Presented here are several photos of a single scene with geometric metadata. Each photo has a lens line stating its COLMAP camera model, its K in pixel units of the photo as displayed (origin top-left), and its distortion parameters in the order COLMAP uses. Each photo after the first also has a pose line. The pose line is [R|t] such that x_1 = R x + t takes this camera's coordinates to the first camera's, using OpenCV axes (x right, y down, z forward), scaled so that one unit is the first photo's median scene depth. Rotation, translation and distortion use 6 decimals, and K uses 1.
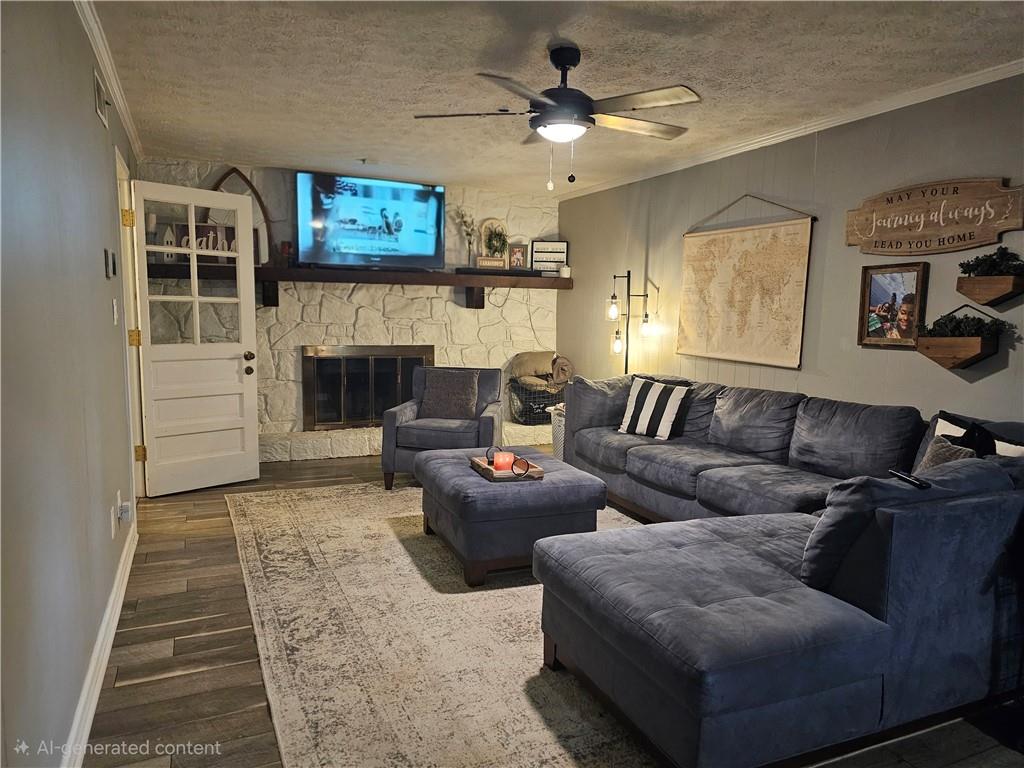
lens RADIAL K [[695.3, 0, 520.6], [0, 695.3, 389.9], [0, 0, 1]] dist [0.049632, -0.021417]
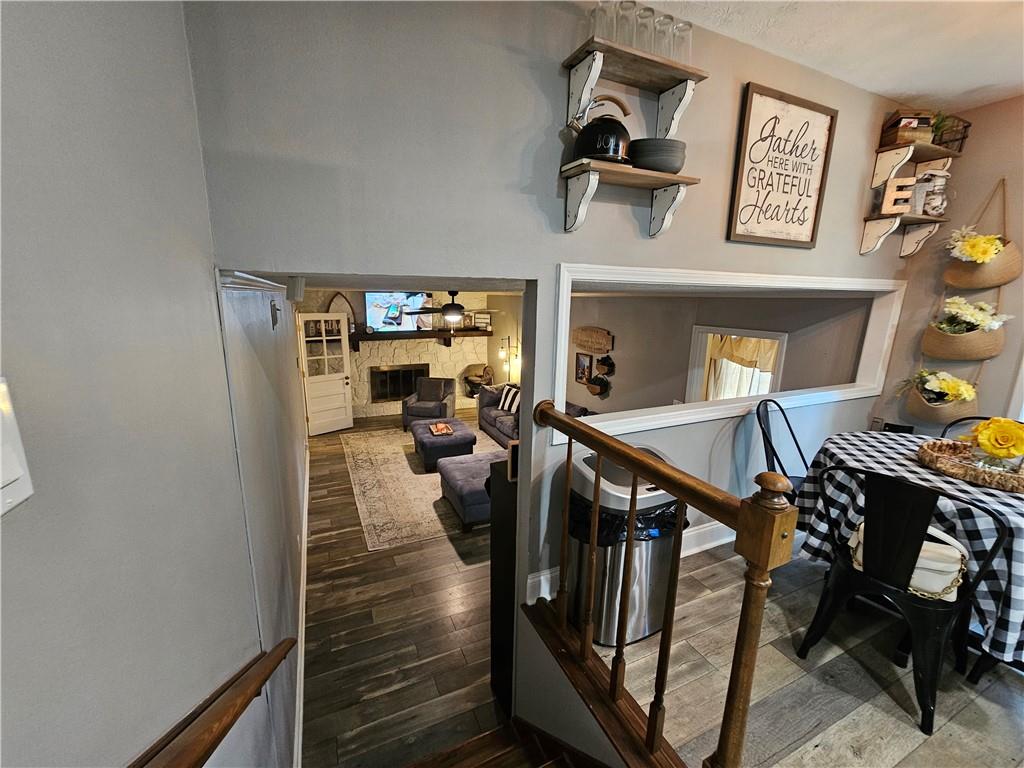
lens RADIAL K [[417.7, 0, 510.0], [0, 417.7, 382.7], [0, 0, 1]] dist [-0.003690, 0.001307]
pose [[0.999986, -0.004614, -0.002515, 0.199812], [0.004805, 0.996593, 0.082339, -0.162173], [0.002127, -0.082350, 0.996601, -0.491532]]
